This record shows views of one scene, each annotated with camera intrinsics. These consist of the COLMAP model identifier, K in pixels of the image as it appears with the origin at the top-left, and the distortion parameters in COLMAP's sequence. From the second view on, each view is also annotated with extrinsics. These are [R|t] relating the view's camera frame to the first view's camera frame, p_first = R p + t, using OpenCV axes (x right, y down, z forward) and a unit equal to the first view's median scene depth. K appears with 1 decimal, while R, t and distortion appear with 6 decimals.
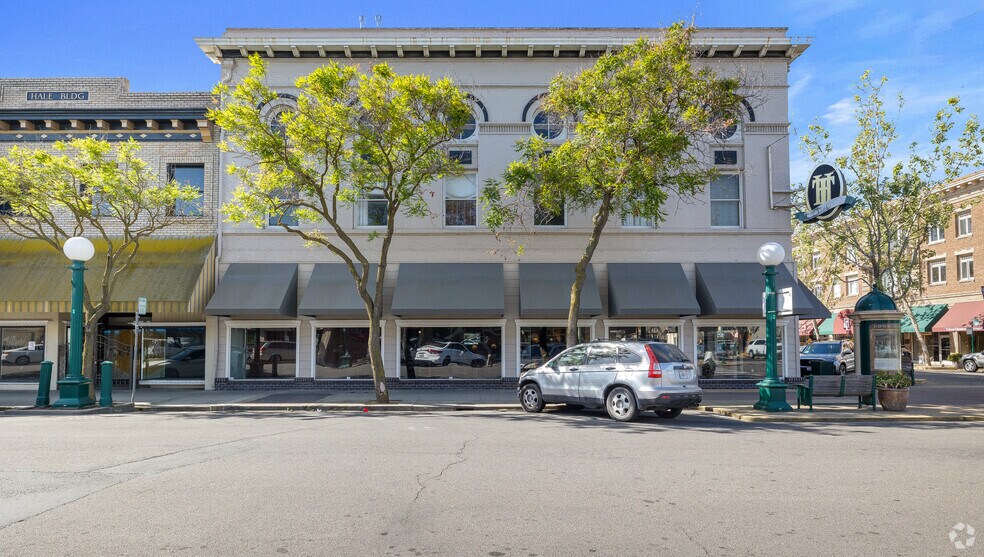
lens RADIAL K [[716.1, 0, 492.0], [0, 716.1, 278.5], [0, 0, 1]] dist [0.006856, 0.002018]
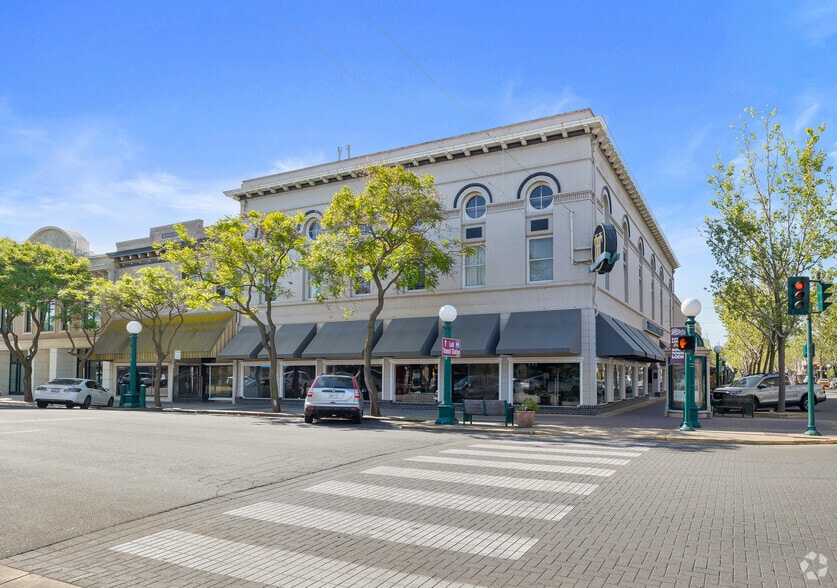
lens RADIAL K [[591.3, 0, 418.0], [0, 591.3, 346.5], [0, 0, 1]] dist [-0.037086, -0.000607]
pose [[0.881799, -0.025003, -0.470962, 0.464577], [0.044249, 0.998575, 0.029836, 0.000337], [0.469545, -0.047149, 0.881649, -0.003103]]
